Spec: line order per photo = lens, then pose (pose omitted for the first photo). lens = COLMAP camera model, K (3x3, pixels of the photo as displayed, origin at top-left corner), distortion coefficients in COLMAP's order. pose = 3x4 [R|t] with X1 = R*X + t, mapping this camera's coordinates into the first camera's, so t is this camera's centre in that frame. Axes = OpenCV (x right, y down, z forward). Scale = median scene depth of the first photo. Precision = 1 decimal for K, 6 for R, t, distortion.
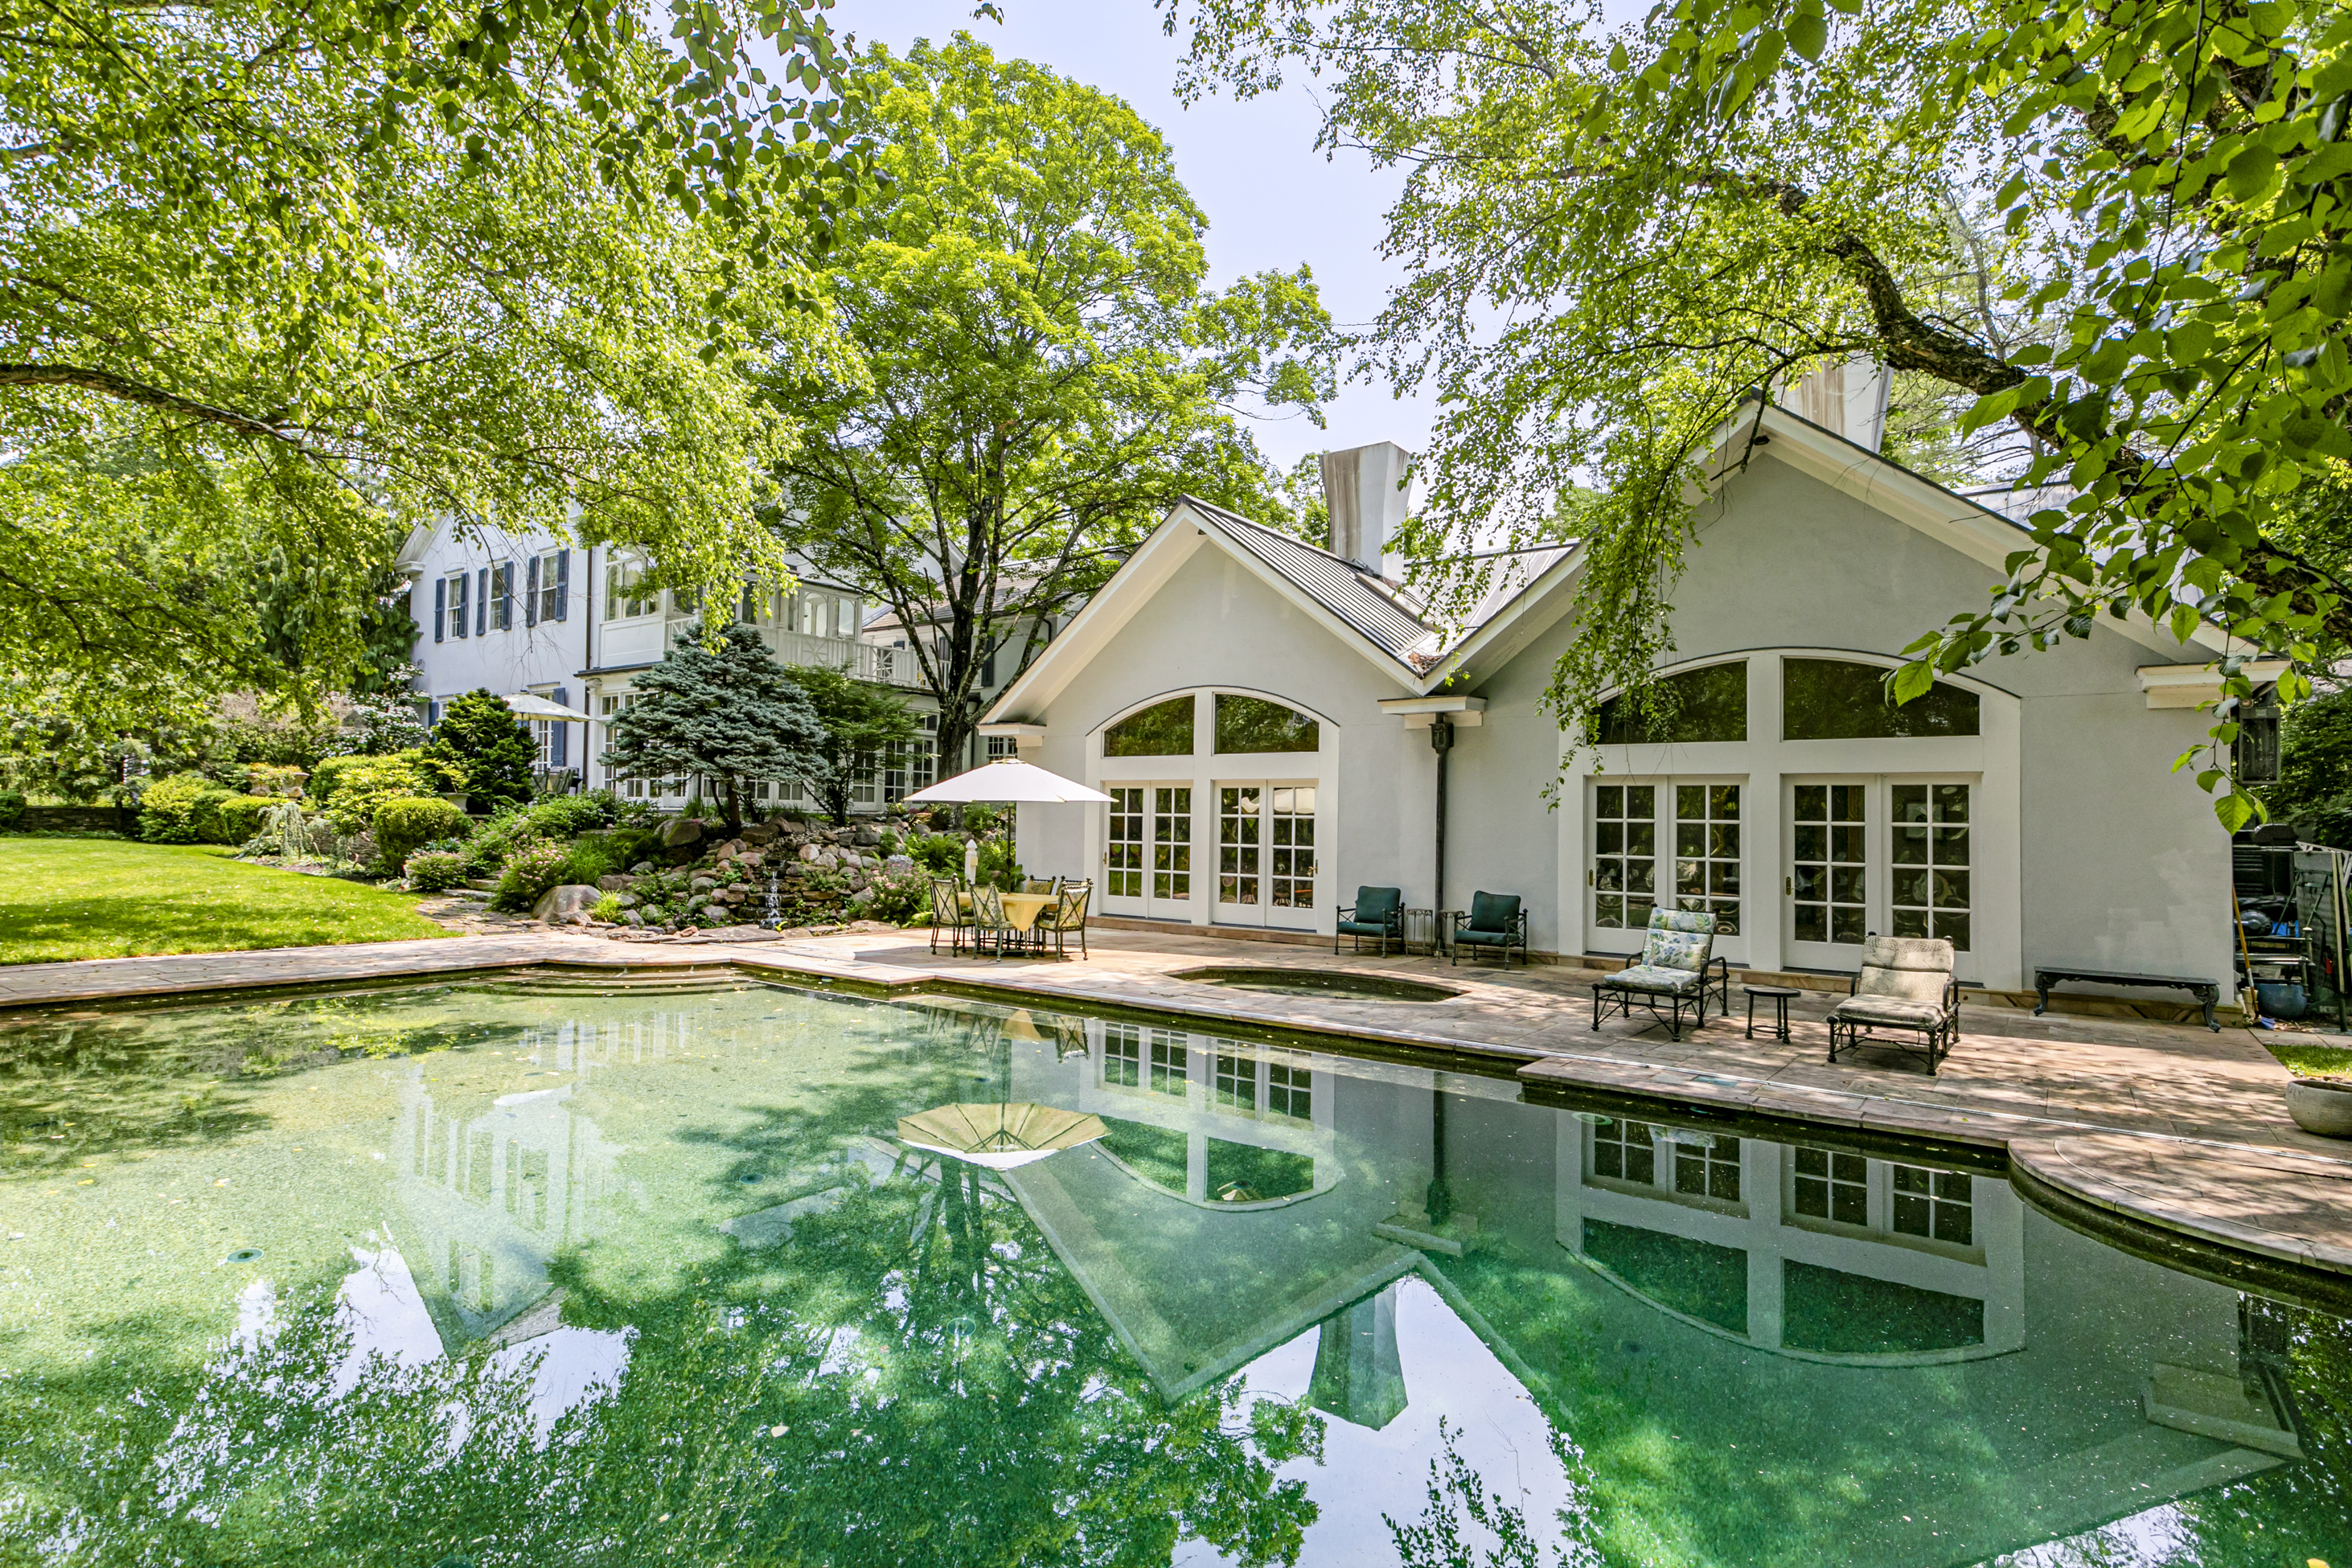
lens RADIAL K [[1205.7, 0, 1176.0], [0, 1205.7, 784.0], [0, 0, 1]] dist [0.002986, 0.000161]
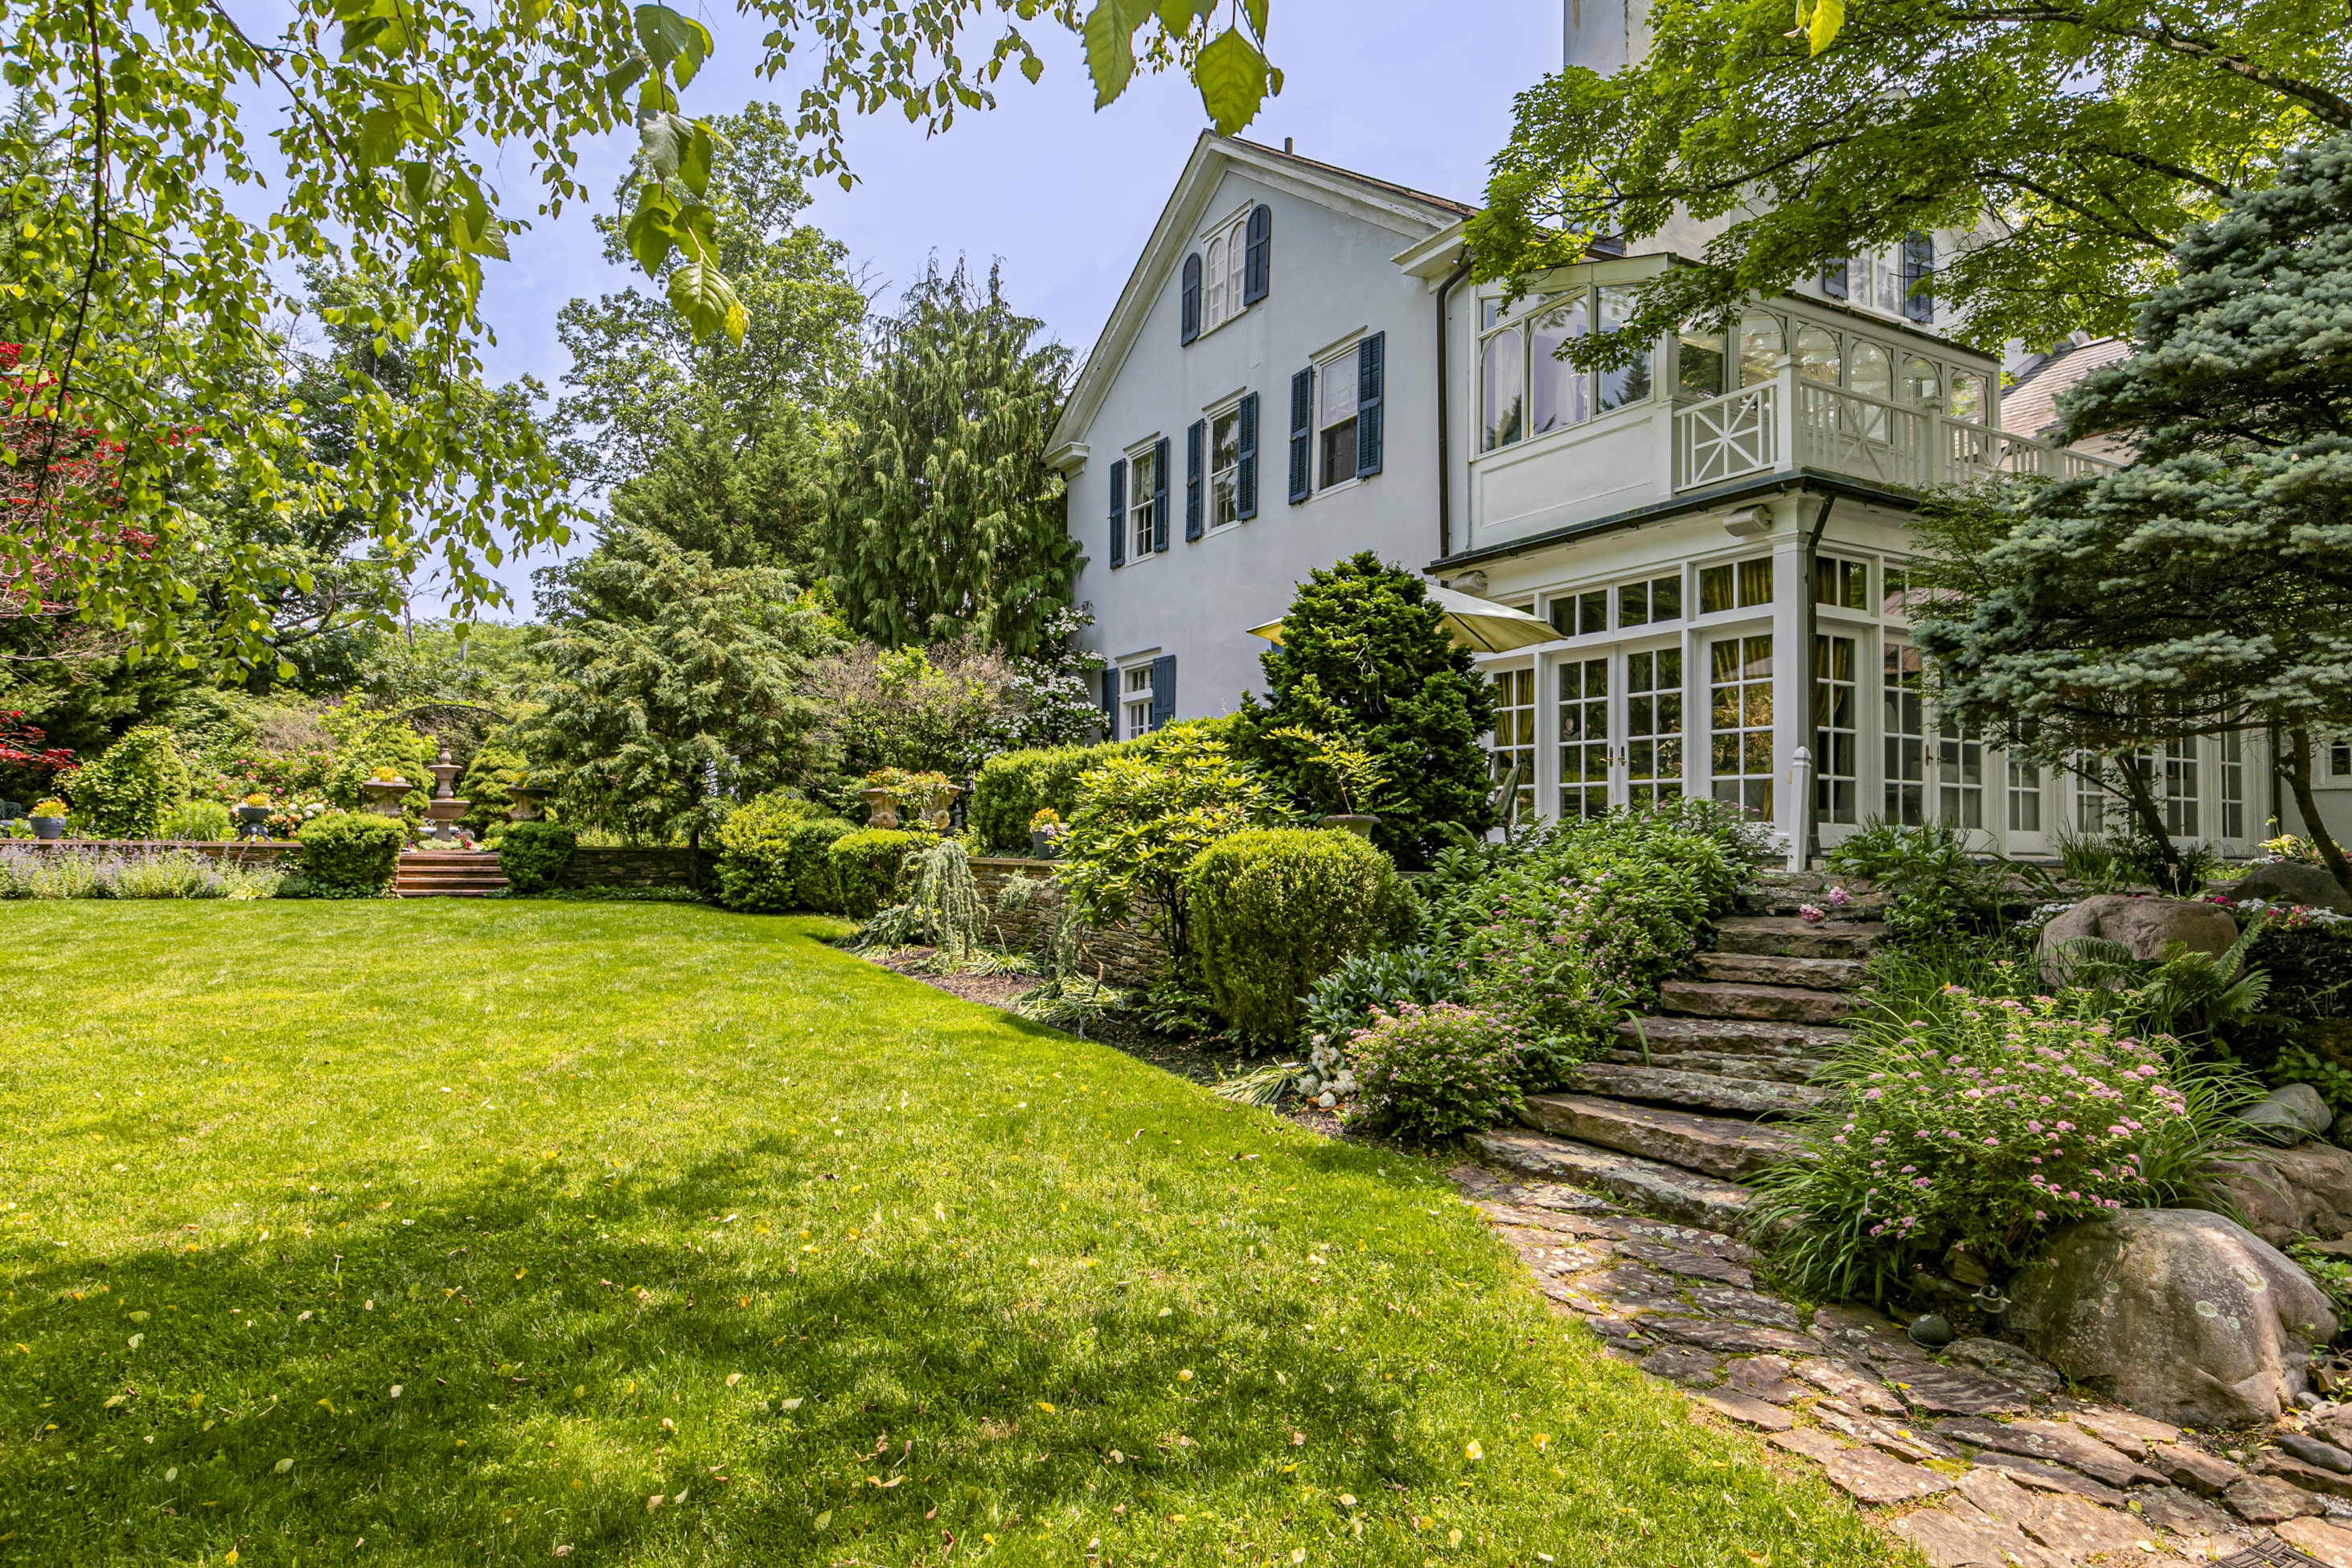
lens RADIAL K [[1365.0, 0, 1176.0], [0, 1365.0, 784.0], [0, 0, 1]] dist [-0.001779, 0.000515]
pose [[0.918628, -0.022396, -0.394487, -0.388979], [0.015744, 0.999674, -0.020093, 0.004491], [0.394809, 0.012247, 0.918682, 0.477060]]
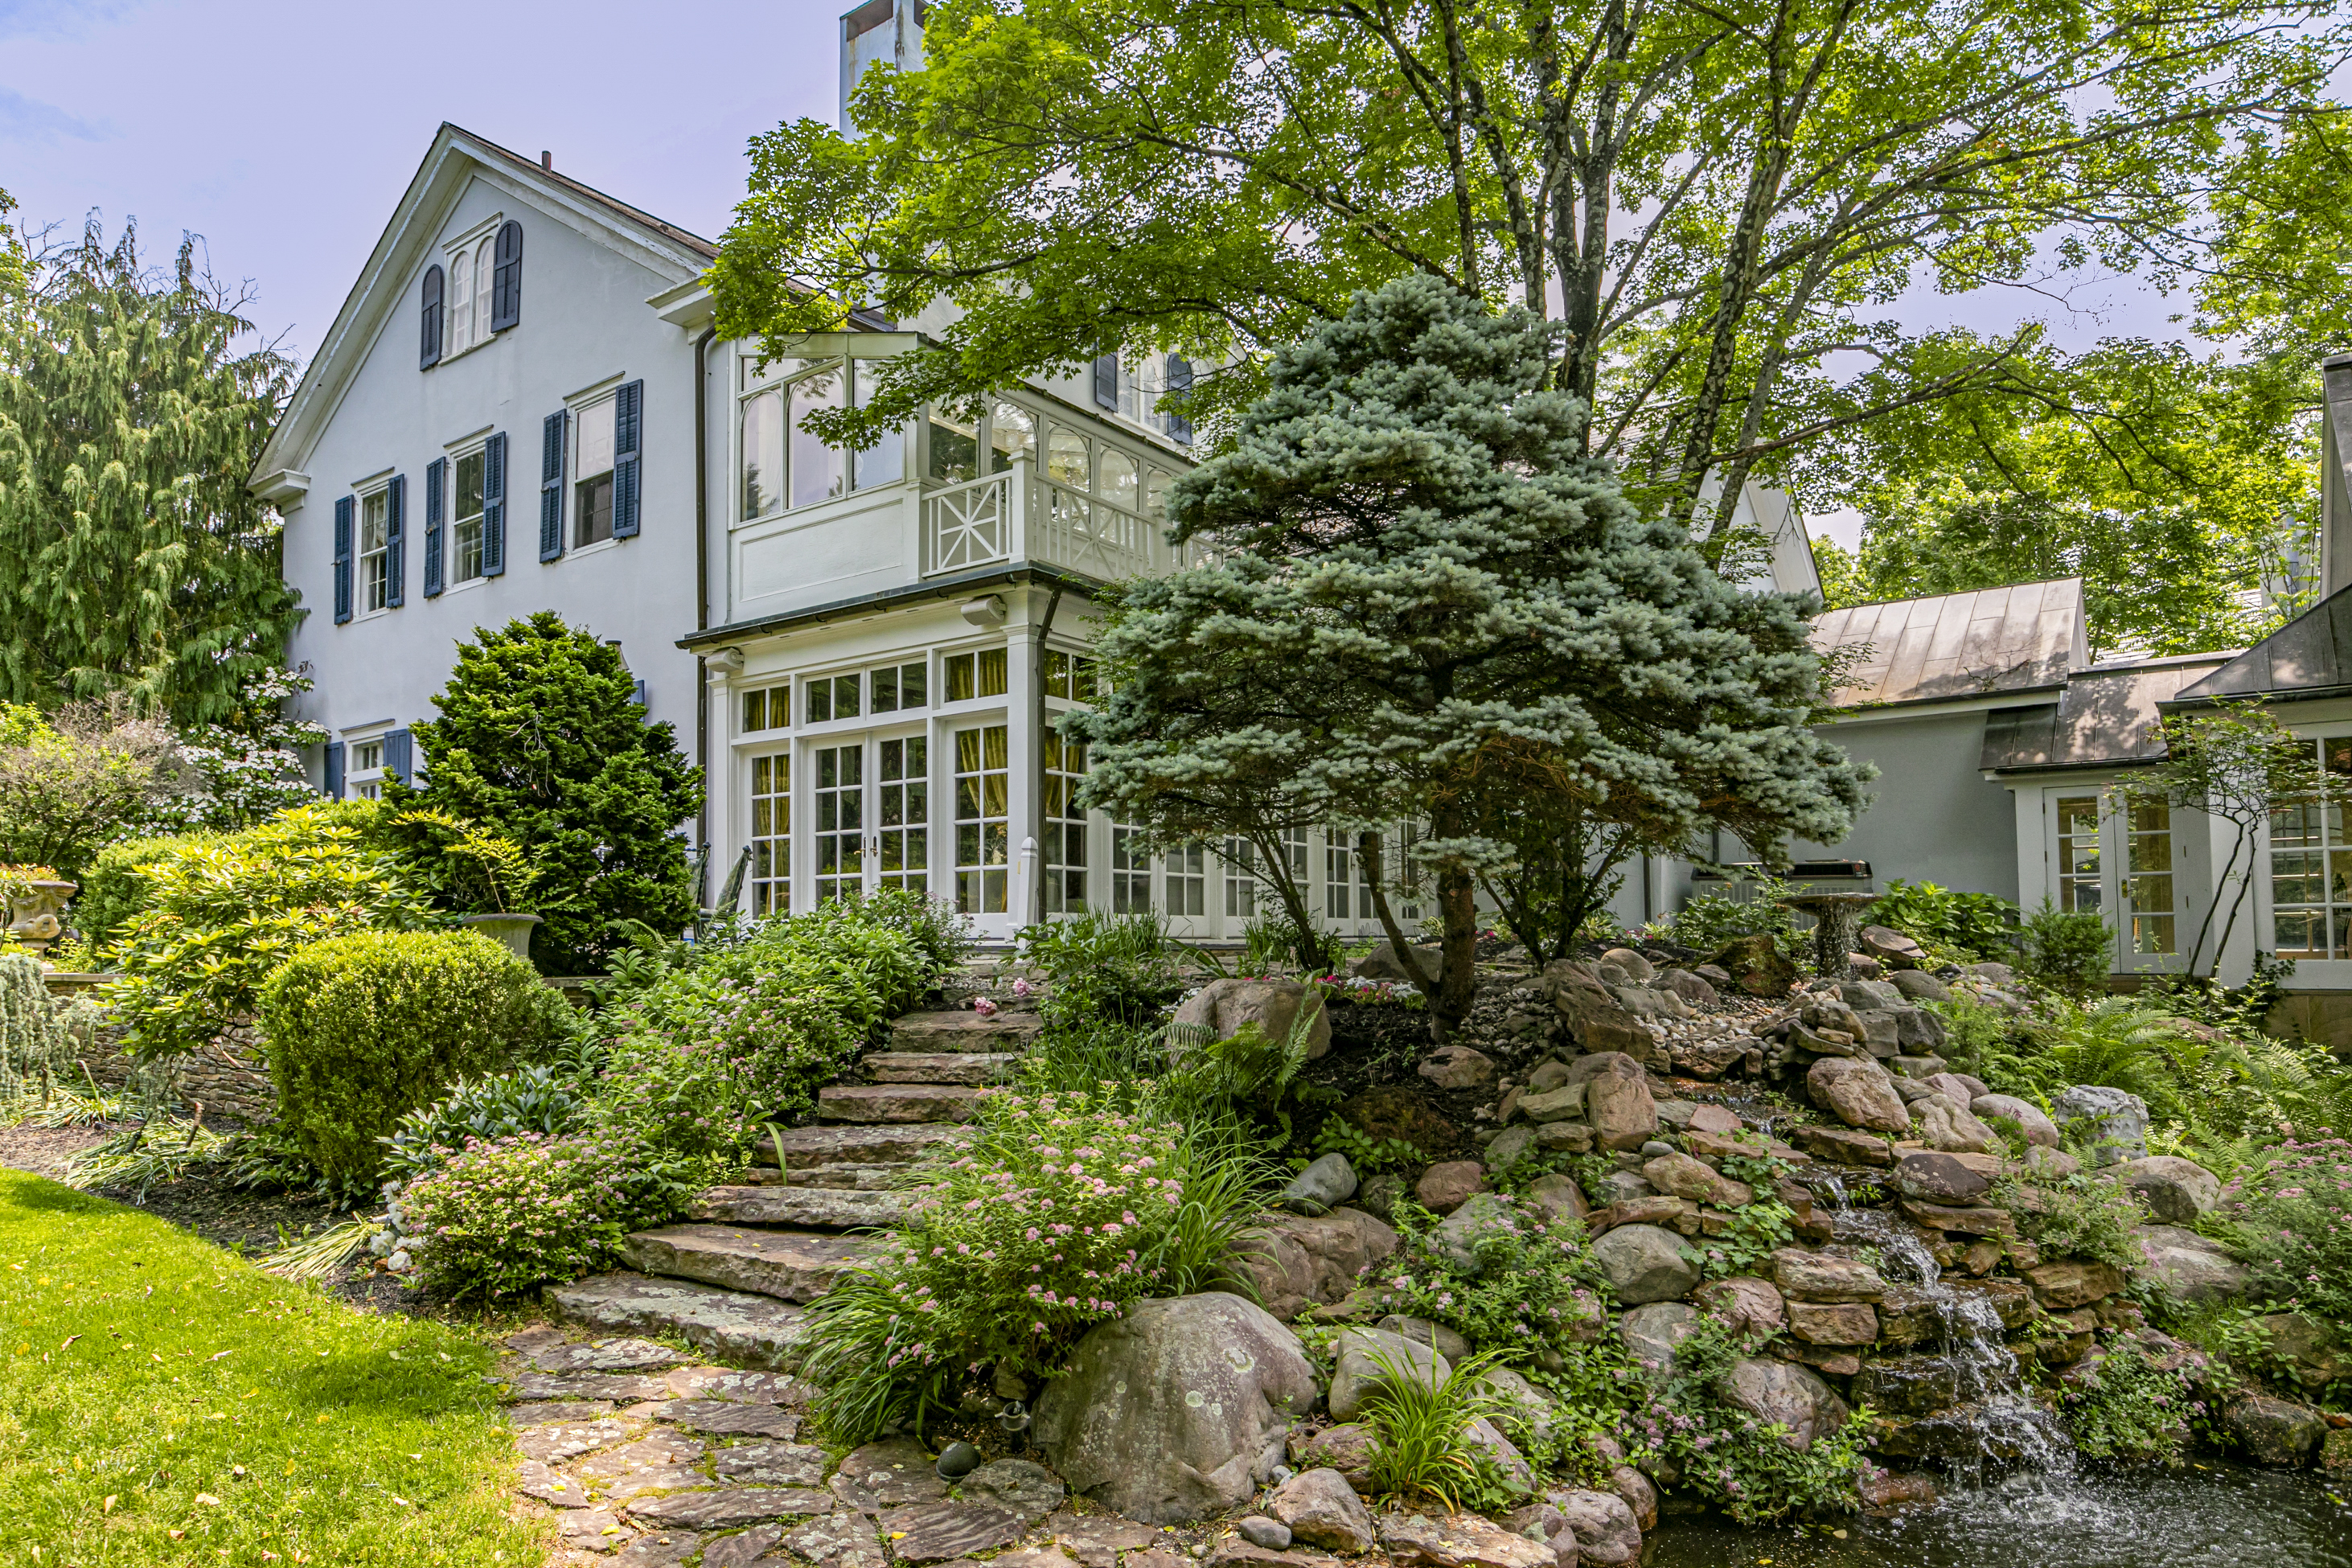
lens RADIAL K [[1385.2, 0, 1137.5], [0, 1385.2, 872.9], [0, 0, 1]] dist [0.001384, 0.000710]
pose [[0.999531, -0.028959, 0.009976, -0.349599], [0.029090, 0.999489, -0.013230, 0.005254], [-0.009588, 0.013514, 0.999863, 0.509247]]
